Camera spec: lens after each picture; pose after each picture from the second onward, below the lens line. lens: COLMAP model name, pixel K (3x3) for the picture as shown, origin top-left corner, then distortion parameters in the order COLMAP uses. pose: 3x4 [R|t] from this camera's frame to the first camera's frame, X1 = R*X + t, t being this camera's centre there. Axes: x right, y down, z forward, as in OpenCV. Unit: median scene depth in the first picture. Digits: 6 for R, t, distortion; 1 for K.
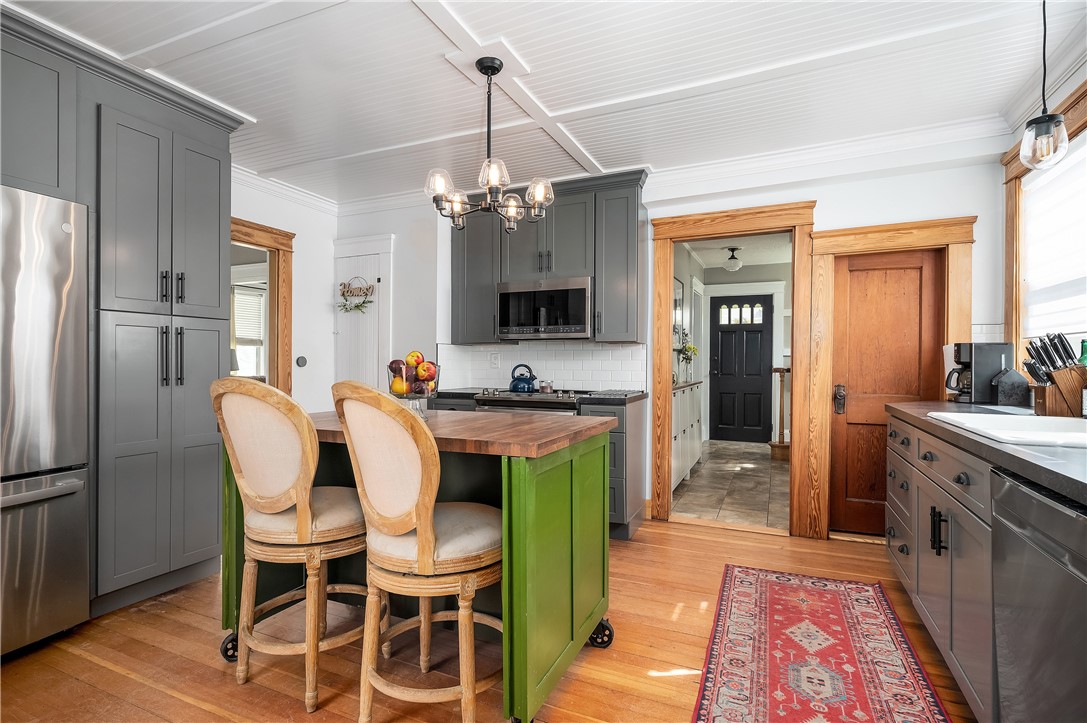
lens RADIAL K [[526.4, 0, 537.1], [0, 526.4, 360.1], [0, 0, 1]] dist [0.004347, 0.000214]
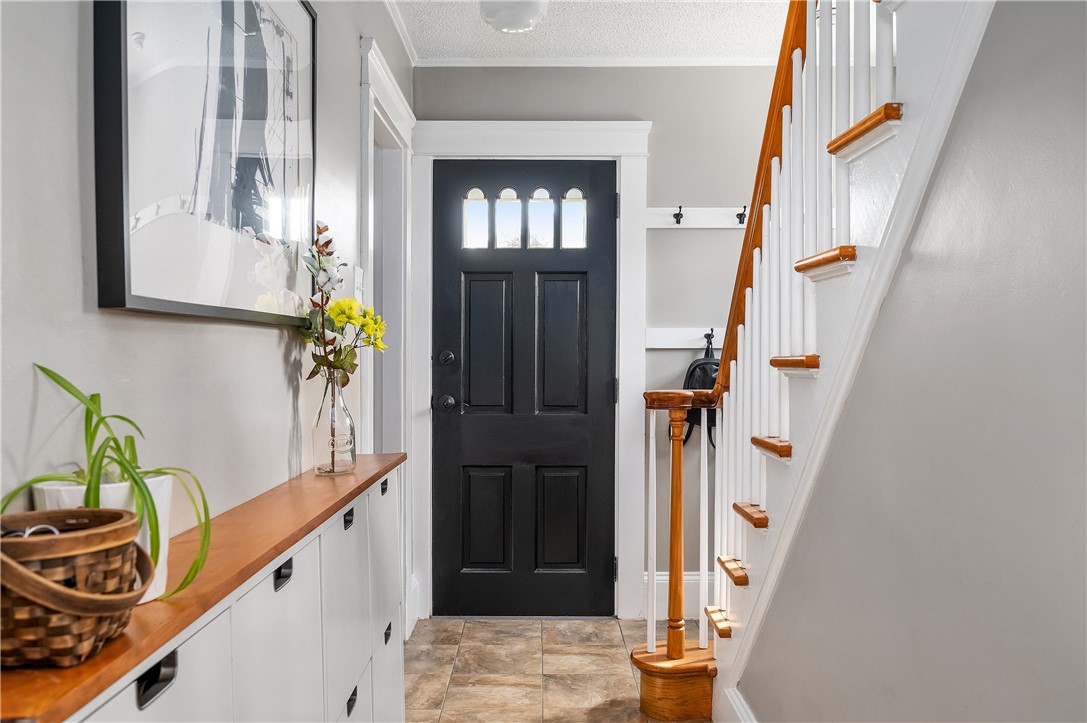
lens RADIAL K [[980.1, 0, 542.9], [0, 980.1, 361.7], [0, 0, 1]] dist [0.006100, -0.000430]
pose [[0.913032, -0.007412, 0.407821, 0.155245], [0.005885, 0.999970, 0.004998, -0.003806], [-0.407845, -0.002163, 0.913048, 0.456606]]
